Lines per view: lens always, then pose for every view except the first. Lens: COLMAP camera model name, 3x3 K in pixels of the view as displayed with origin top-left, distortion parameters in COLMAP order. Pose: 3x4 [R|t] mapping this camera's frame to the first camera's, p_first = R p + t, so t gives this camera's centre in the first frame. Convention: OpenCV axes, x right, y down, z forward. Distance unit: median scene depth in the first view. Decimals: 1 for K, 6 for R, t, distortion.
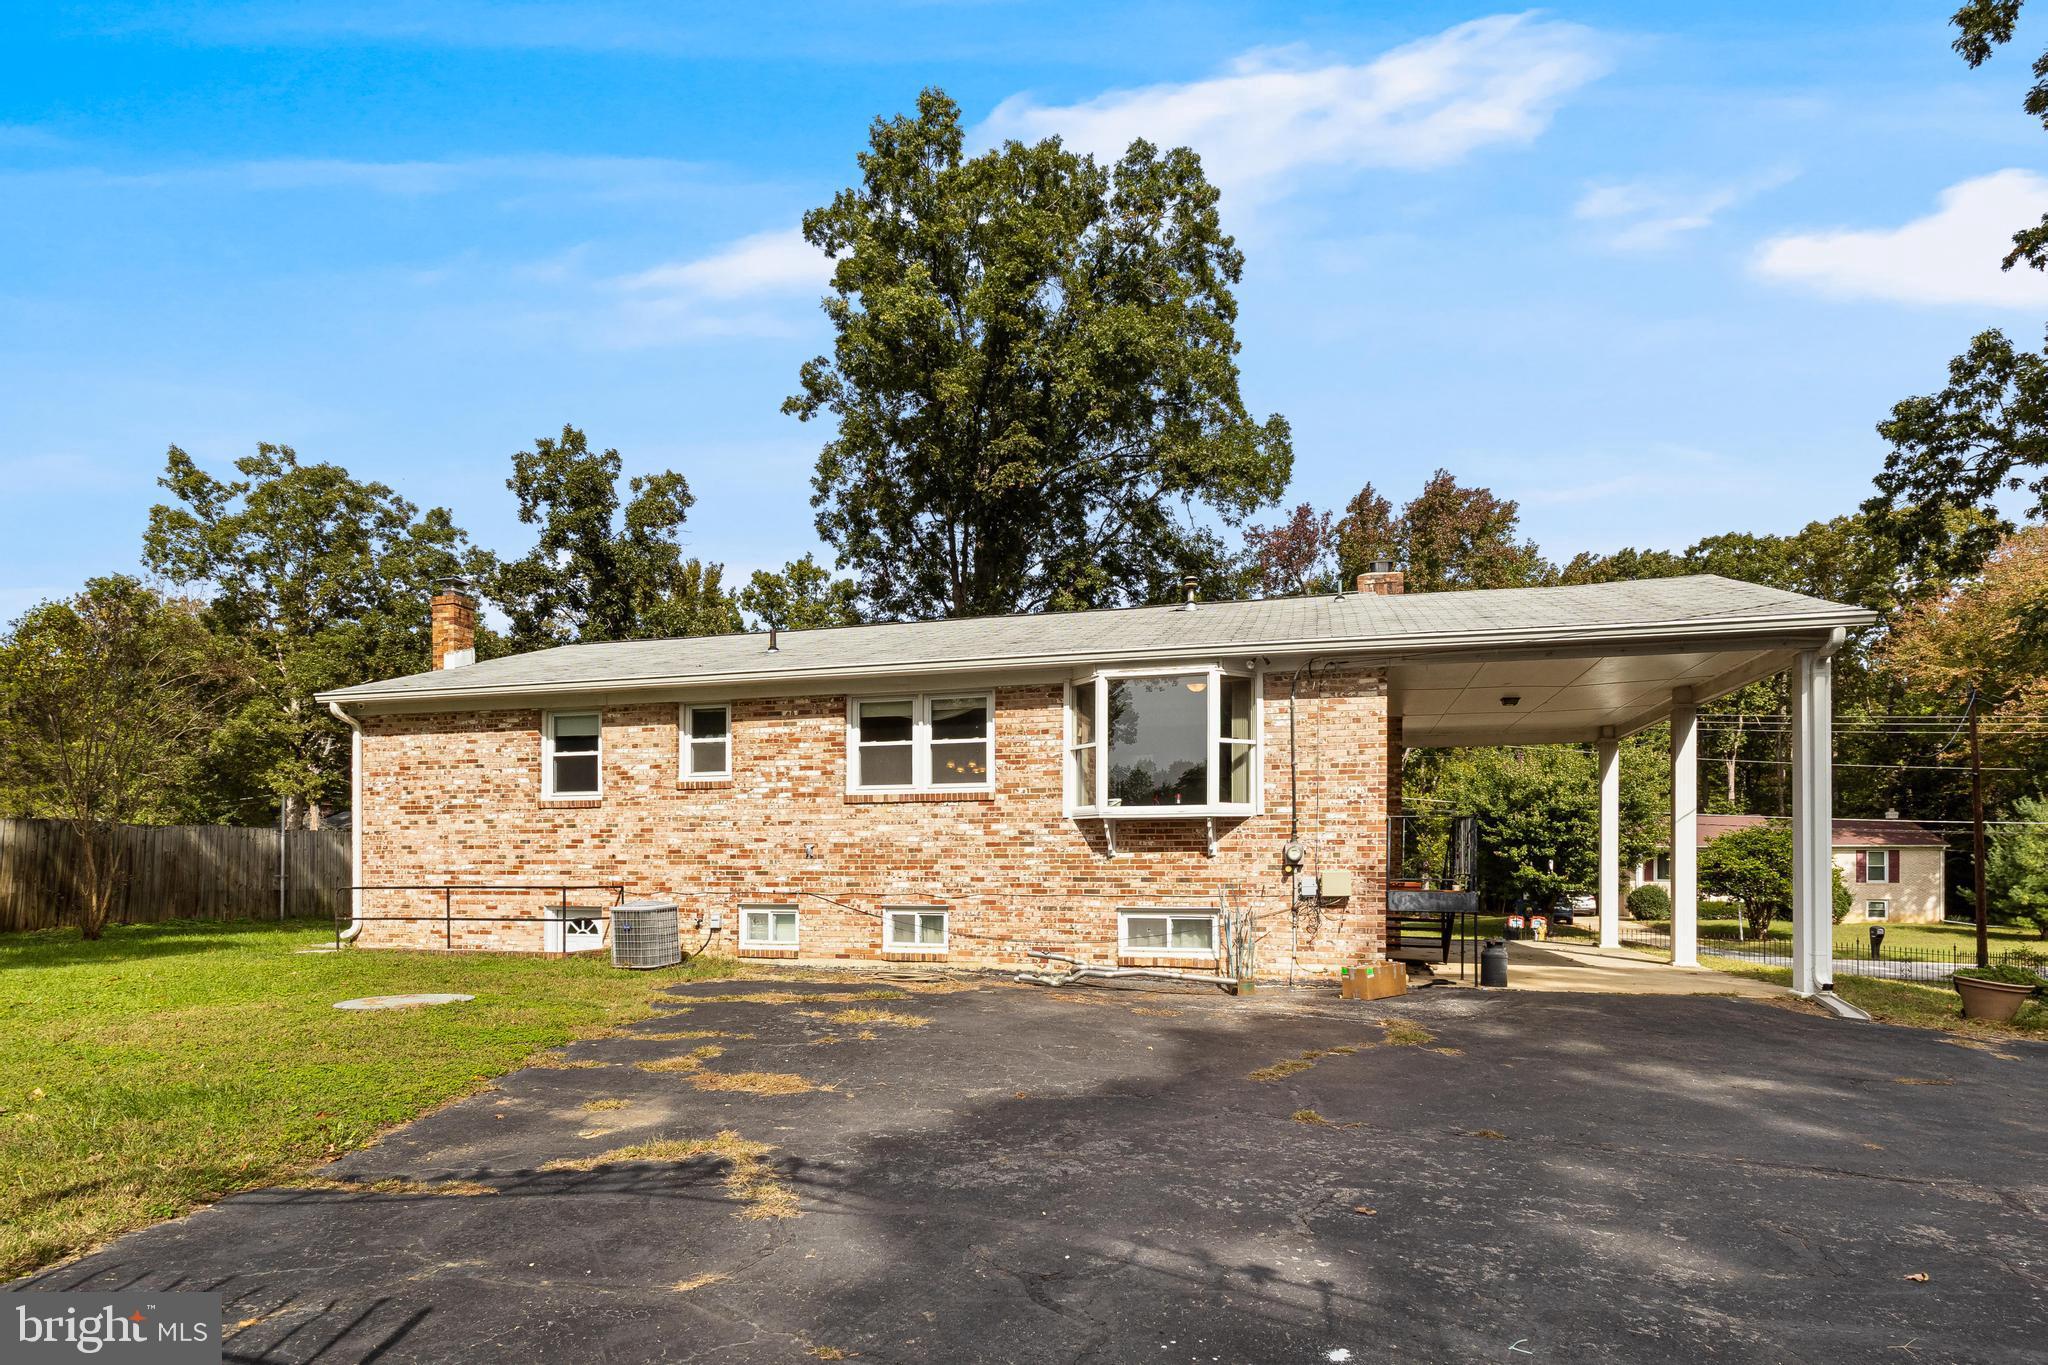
lens RADIAL K [[1038.8, 0, 1032.3], [0, 1038.8, 842.2], [0, 0, 1]] dist [0.000150, 0.000224]
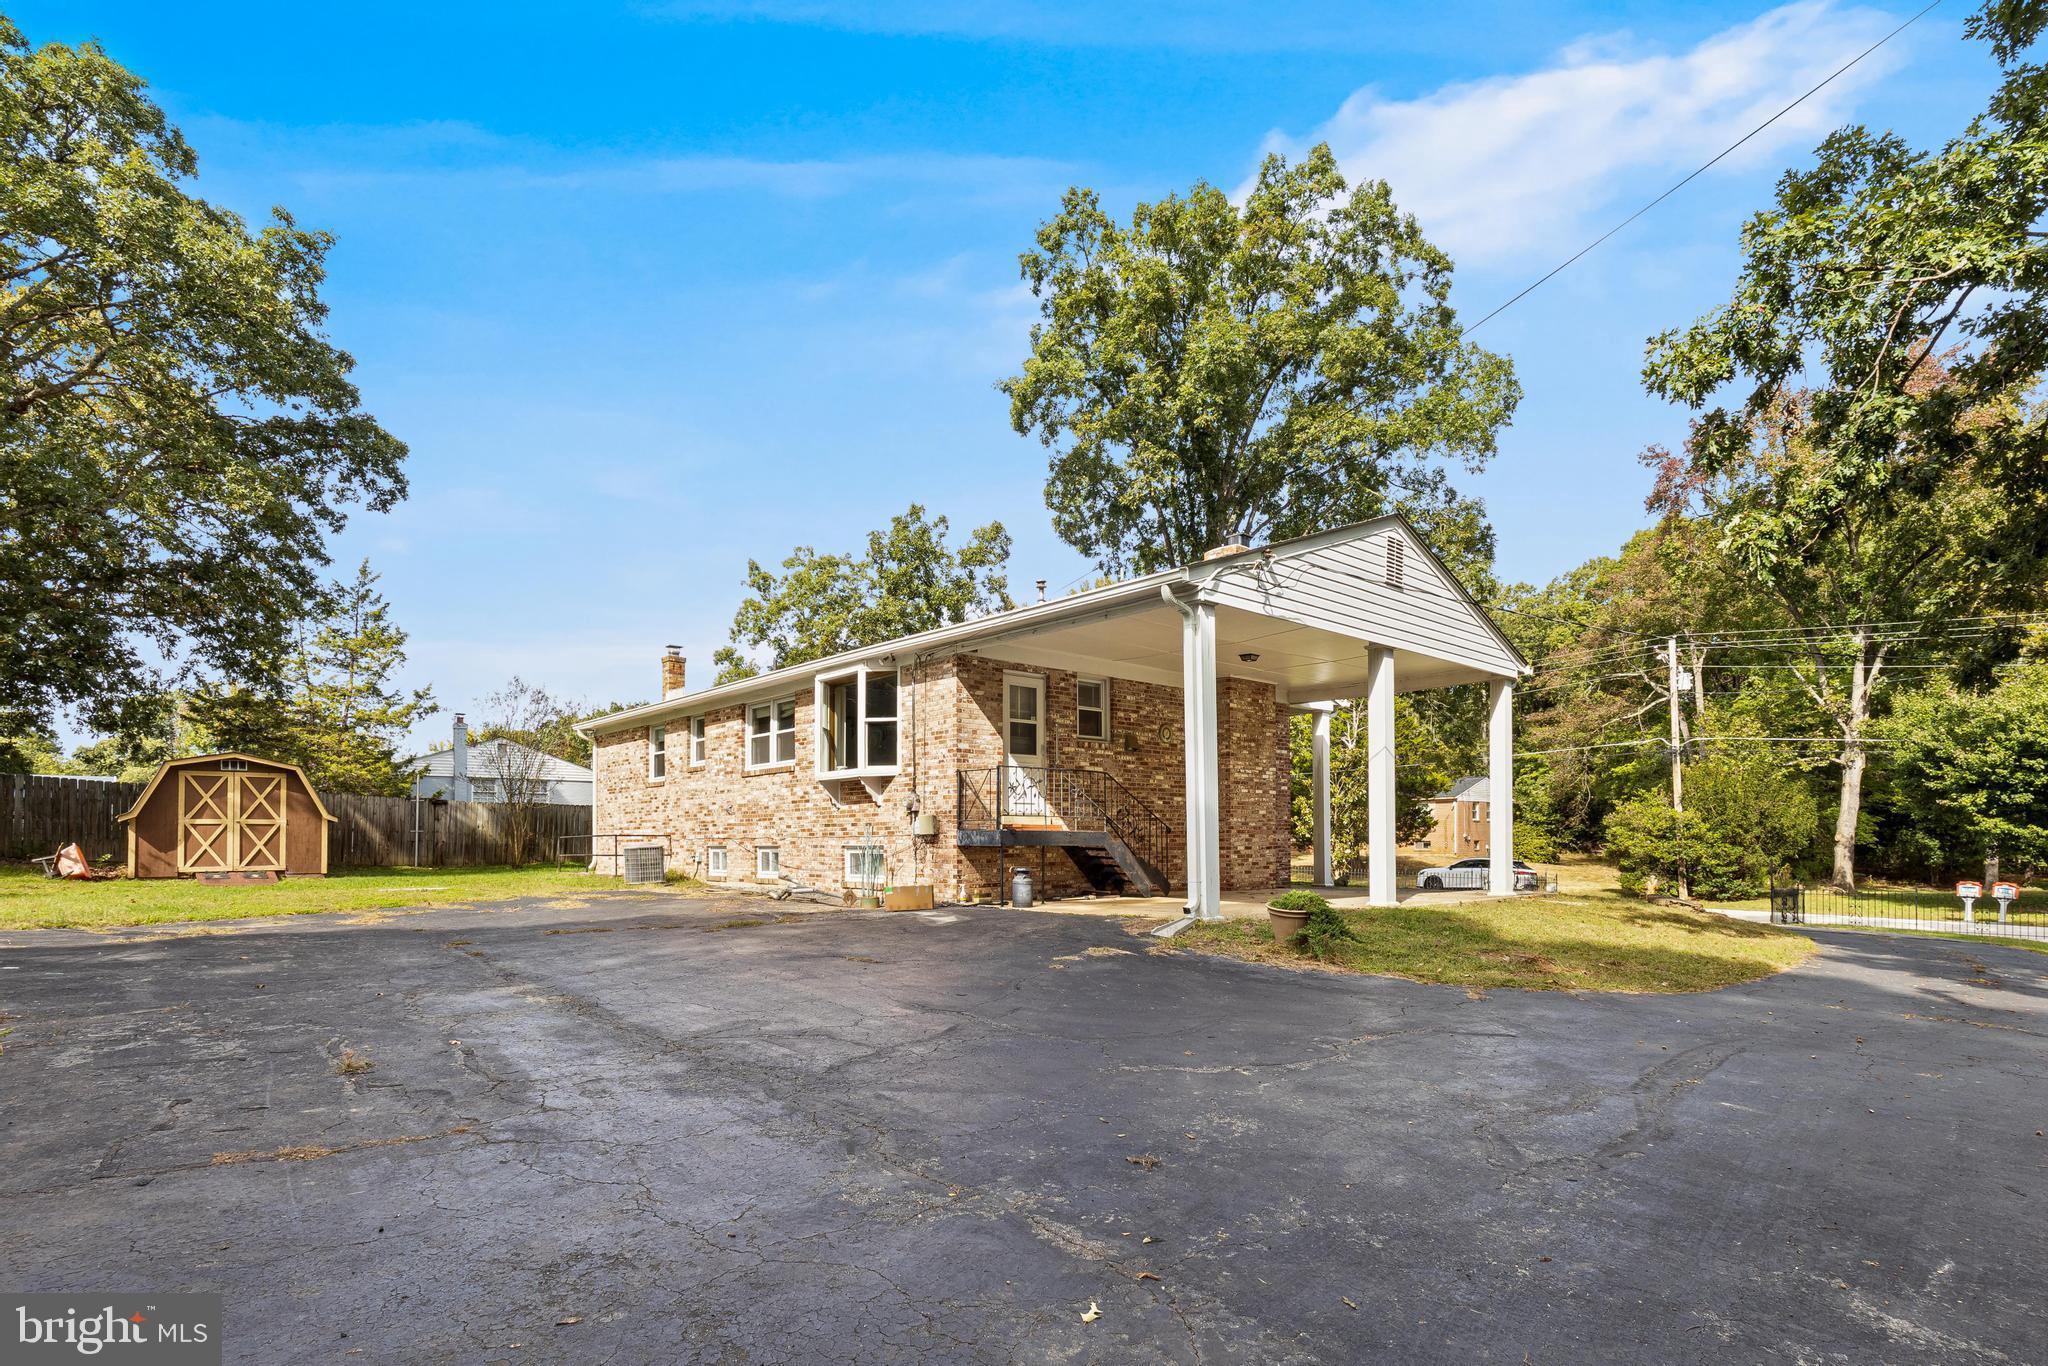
lens RADIAL K [[986.8, 0, 1031.3], [0, 986.8, 750.3], [0, 0, 1]] dist [0.002654, 0.000934]
pose [[0.848291, -0.053689, -0.526801, 0.905108], [0.020510, 0.997432, -0.068626, 0.029575], [0.529132, 0.047410, 0.847214, 0.022016]]
